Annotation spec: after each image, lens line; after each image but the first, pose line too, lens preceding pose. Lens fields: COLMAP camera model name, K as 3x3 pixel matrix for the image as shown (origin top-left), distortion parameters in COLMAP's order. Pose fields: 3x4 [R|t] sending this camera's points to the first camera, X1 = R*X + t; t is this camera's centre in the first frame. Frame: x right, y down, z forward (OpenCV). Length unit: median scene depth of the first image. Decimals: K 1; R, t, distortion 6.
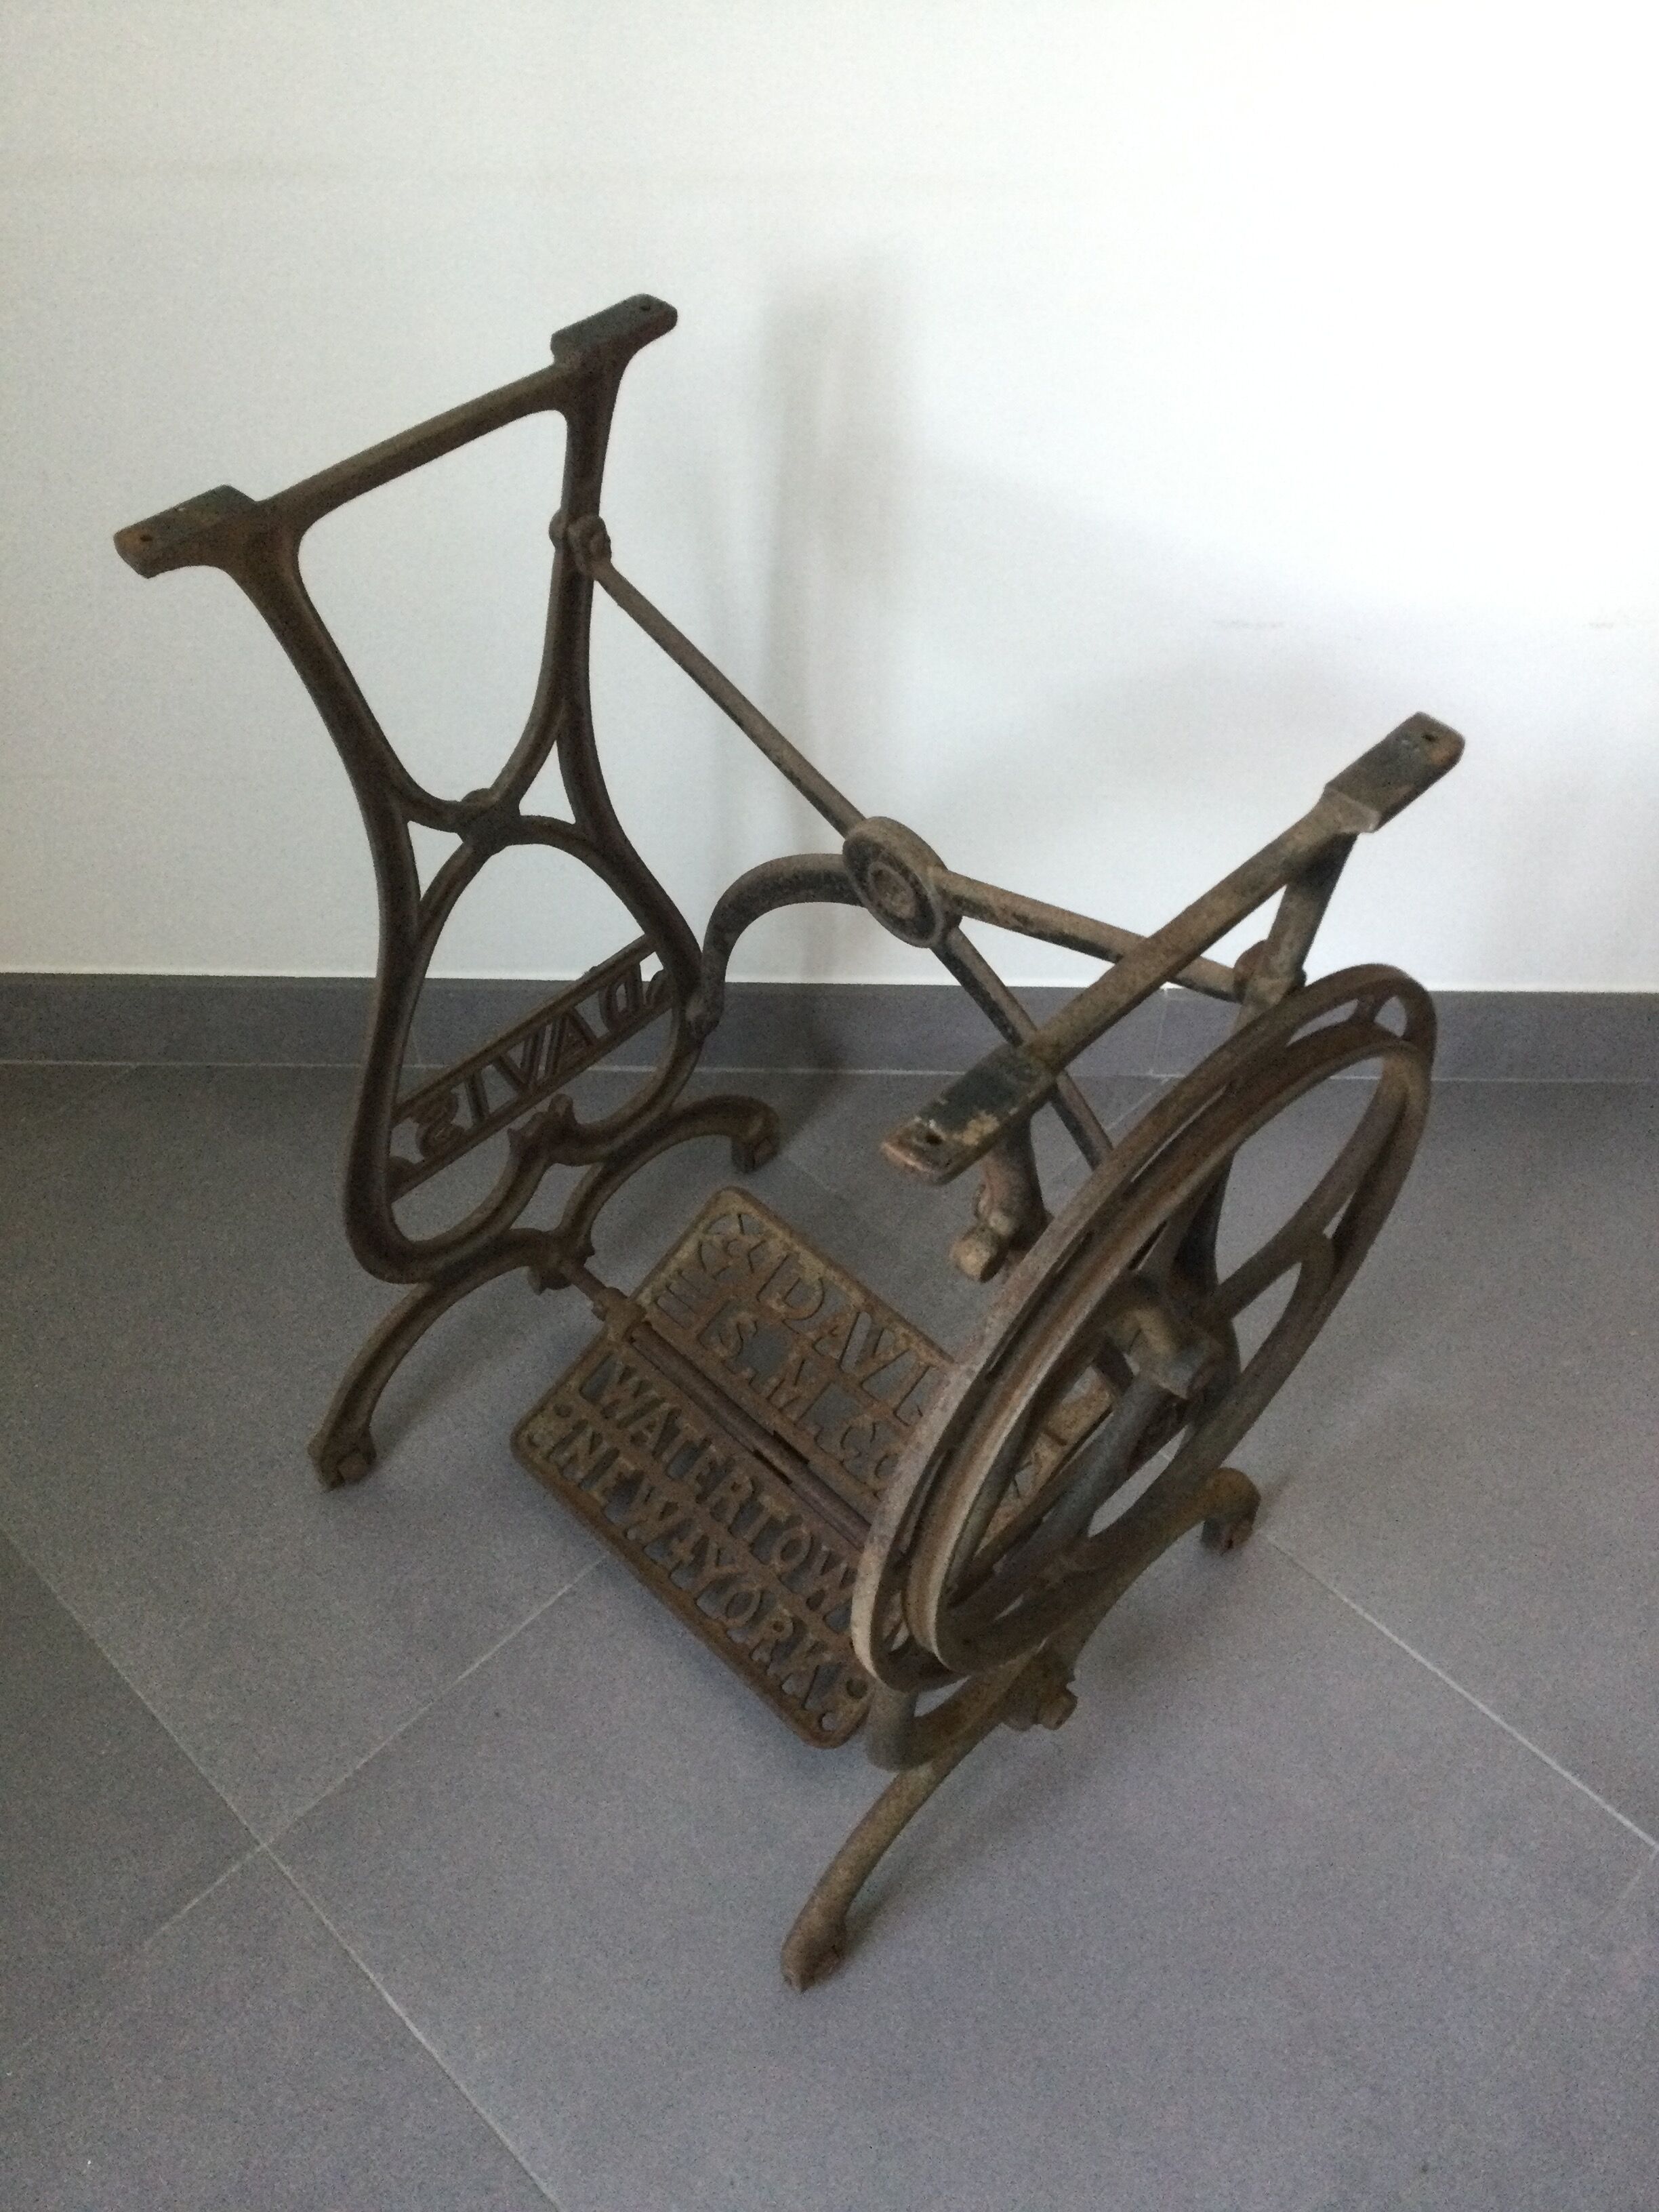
lens RADIAL K [[1990.8, 0, 817.2], [0, 1990.8, 1093.2], [0, 0, 1]] dist [0.089188, -0.074590]
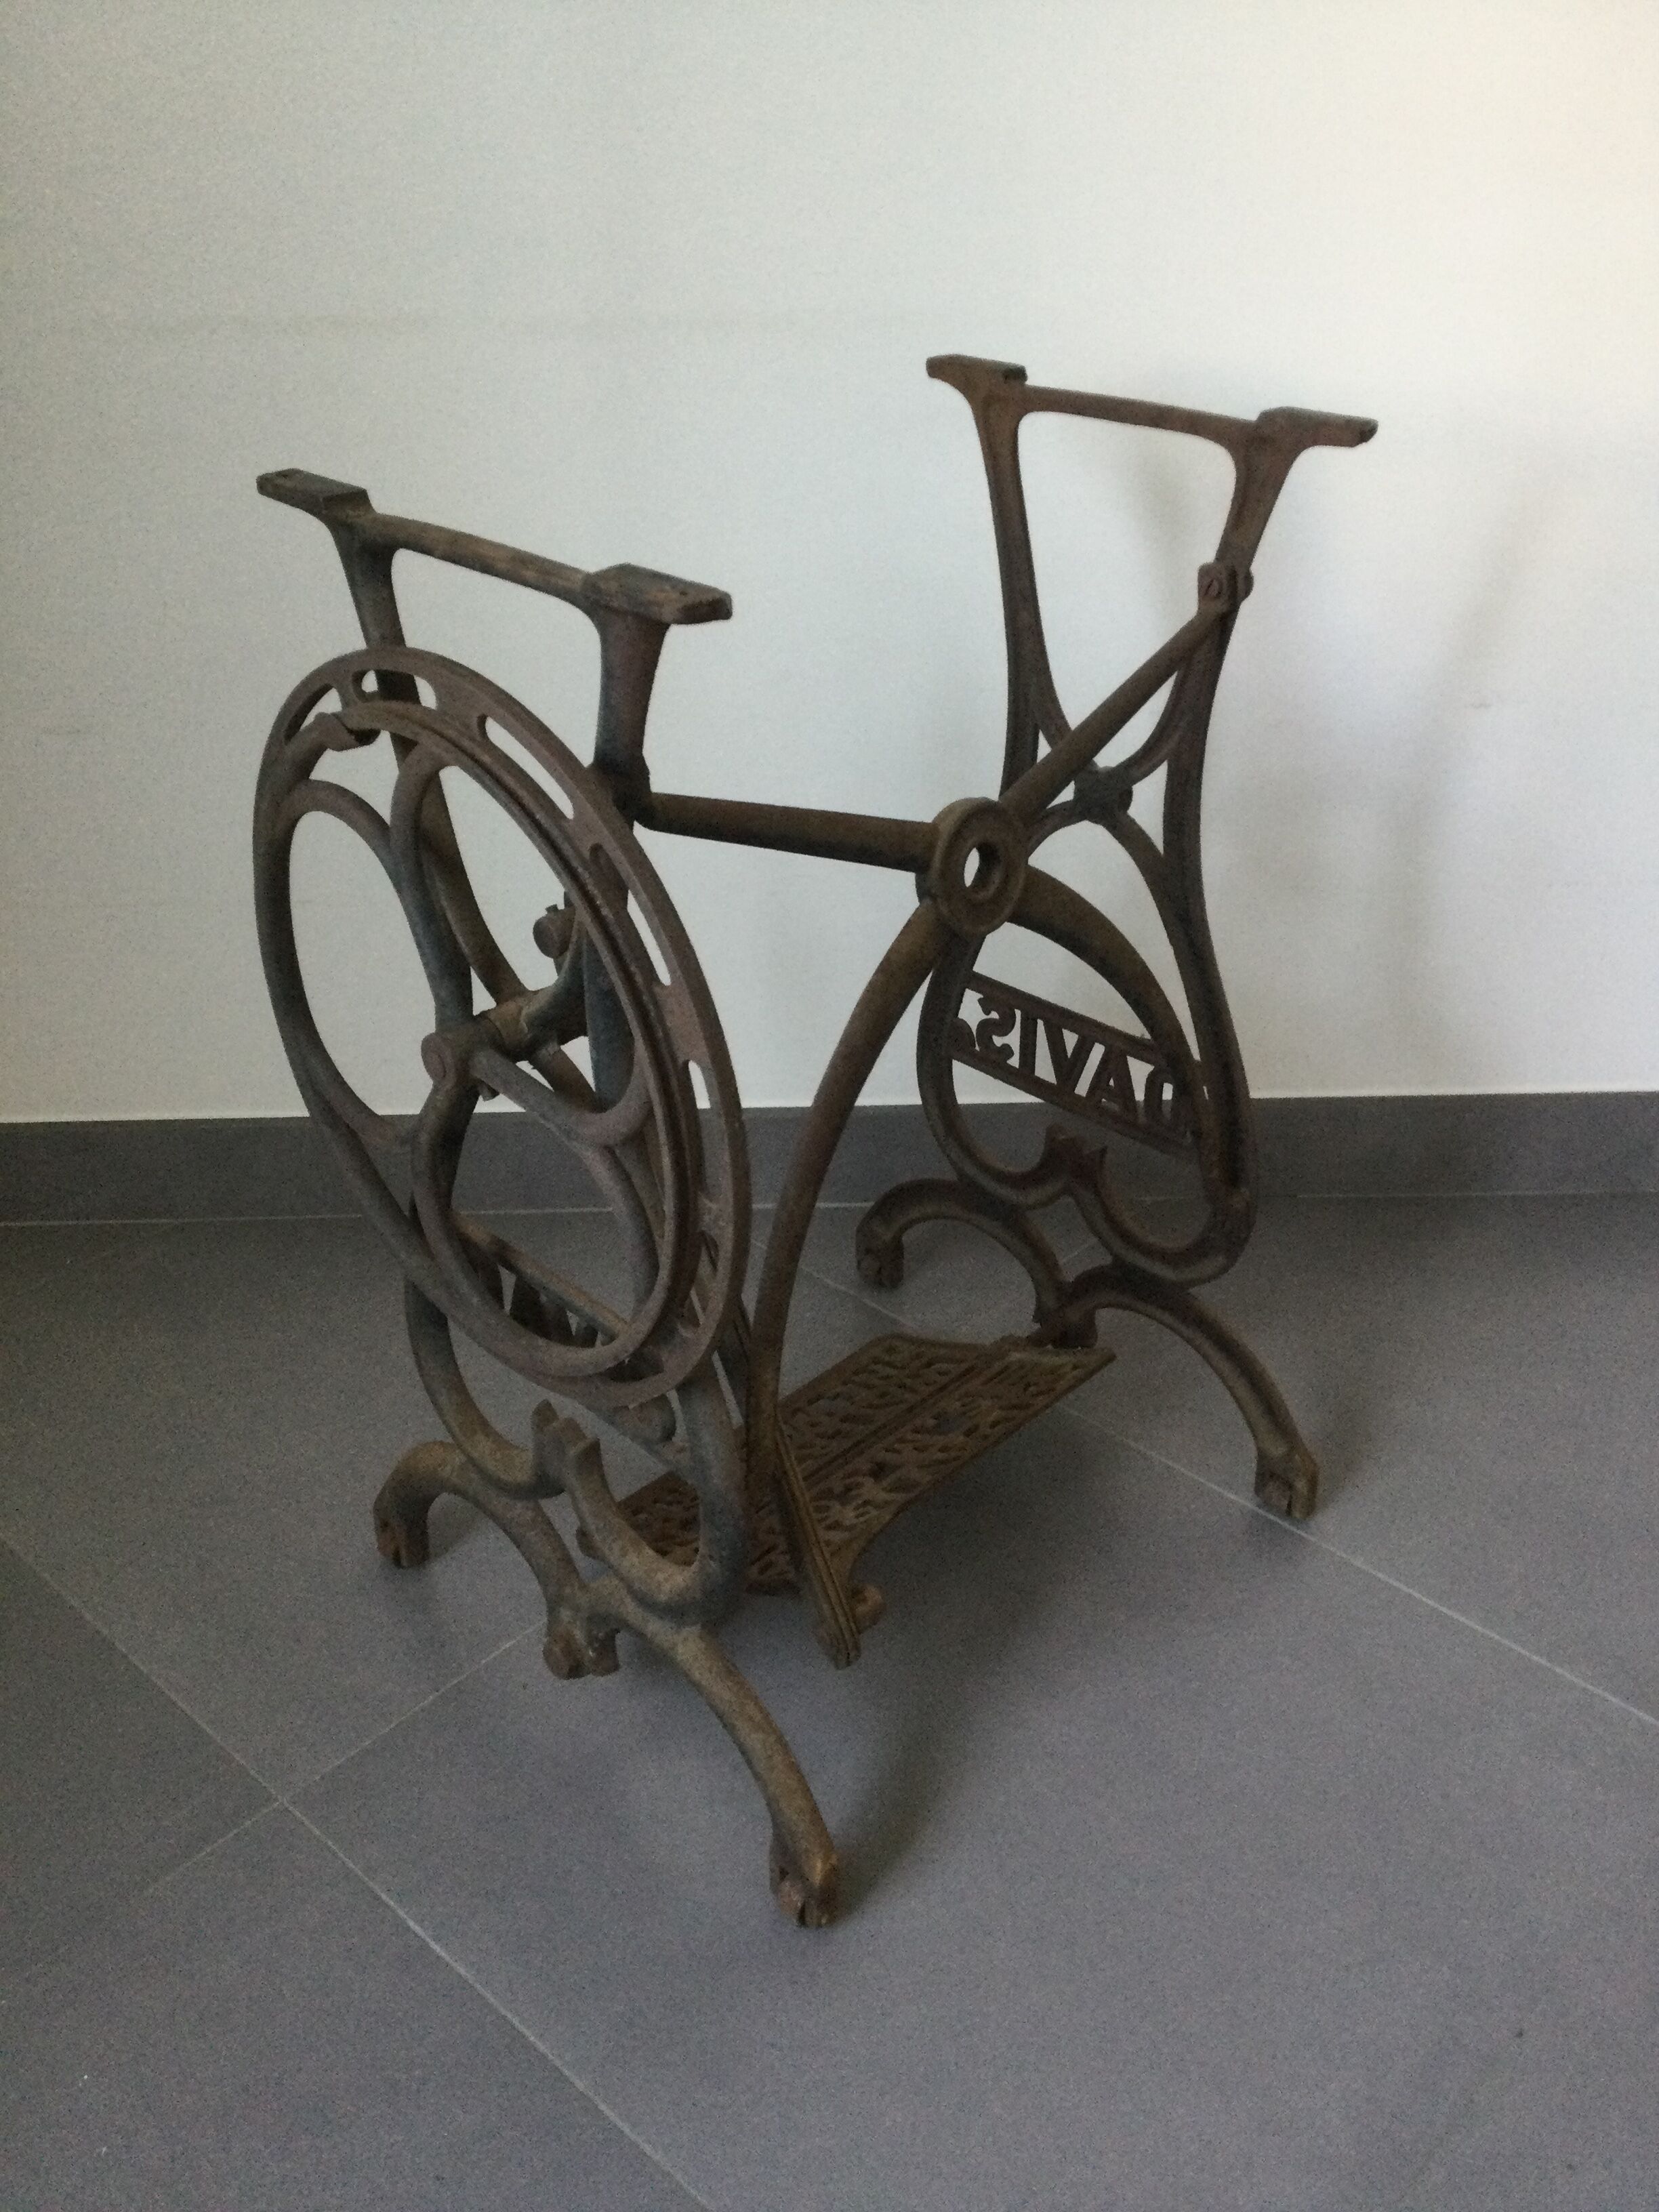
lens RADIAL K [[1990.8, 0, 841.9], [0, 1990.8, 1106.3], [0, 0, 1]] dist [0.089188, -0.074590]
pose [[0.005170, 0.484812, -0.874603, 0.790704], [-0.761280, 0.569018, 0.310919, -0.235536], [0.648403, 0.664210, 0.372020, 0.510743]]
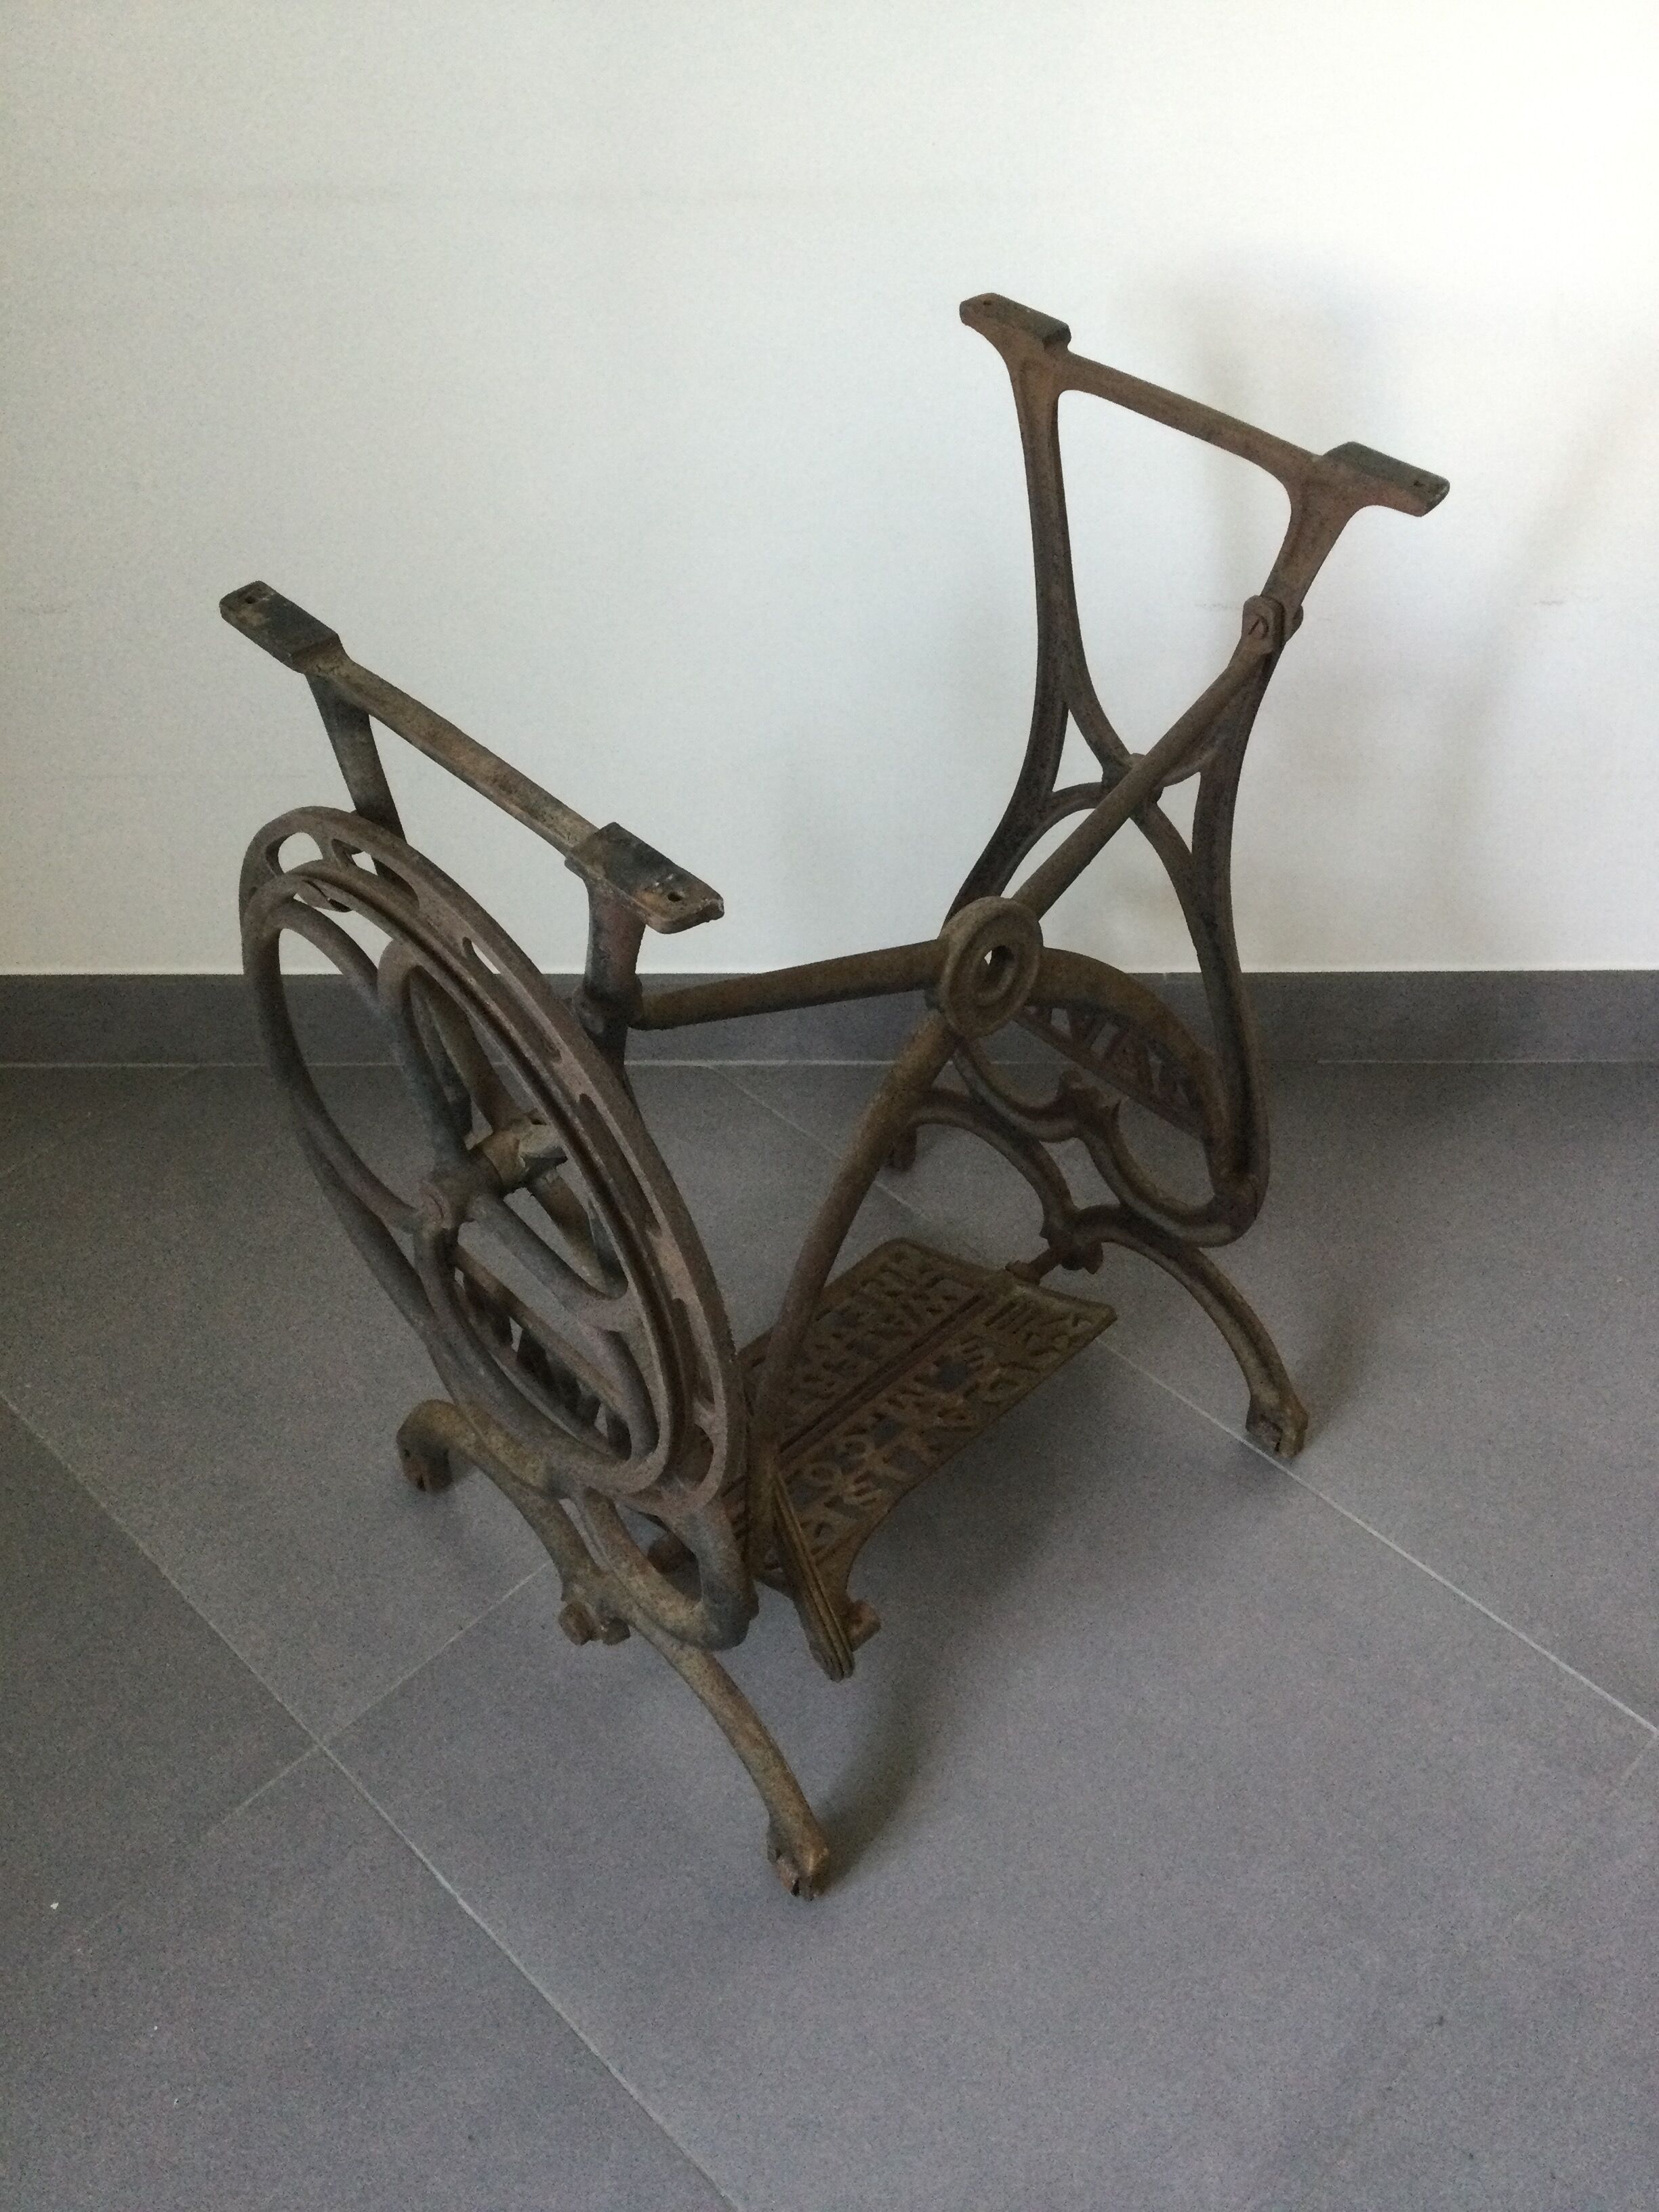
lens RADIAL K [[1990.8, 0, 840.4], [0, 1990.8, 1100.4], [0, 0, 1]] dist [0.089188, -0.074590]
pose [[-0.021901, 0.688824, -0.724597, 0.638124], [-0.764382, 0.455612, 0.456222, -0.369131], [0.644392, 0.563861, 0.516546, 0.371334]]
